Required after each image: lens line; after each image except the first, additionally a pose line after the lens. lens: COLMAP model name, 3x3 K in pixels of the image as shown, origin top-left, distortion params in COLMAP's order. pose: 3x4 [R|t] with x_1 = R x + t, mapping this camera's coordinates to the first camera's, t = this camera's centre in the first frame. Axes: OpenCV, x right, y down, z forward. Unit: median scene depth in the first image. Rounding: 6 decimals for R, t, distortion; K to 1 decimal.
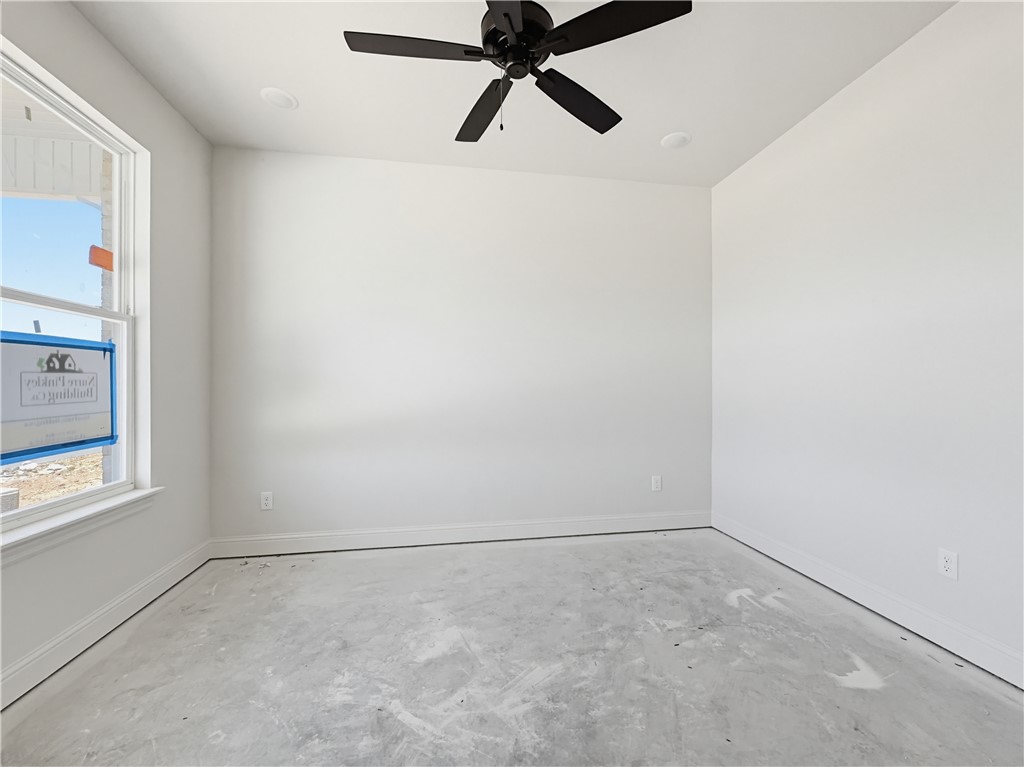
lens RADIAL K [[409.8, 0, 522.0], [0, 409.8, 383.7], [0, 0, 1]] dist [-0.006104, 0.000236]
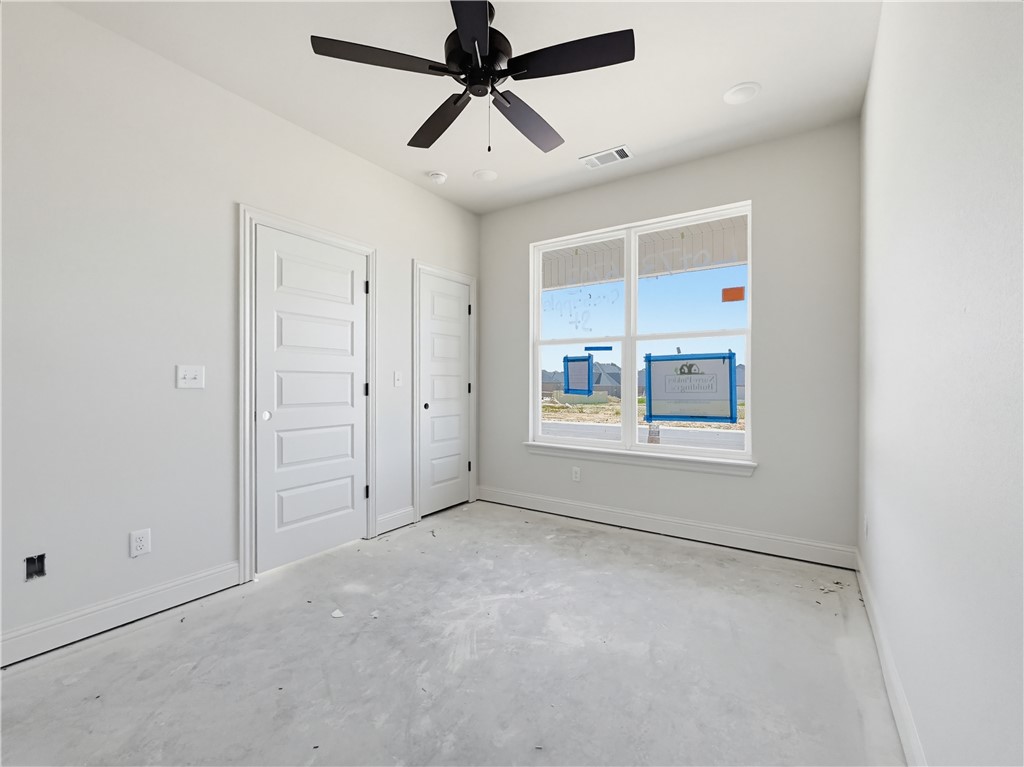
lens RADIAL K [[409.8, 0, 523.1], [0, 409.8, 387.2], [0, 0, 1]] dist [-0.006104, 0.000236]
pose [[-0.649062, 0.008839, -0.760684, 0.679830], [0.004332, 0.999959, 0.007924, 0.009512], [0.760723, 0.001848, -0.649074, 1.657004]]
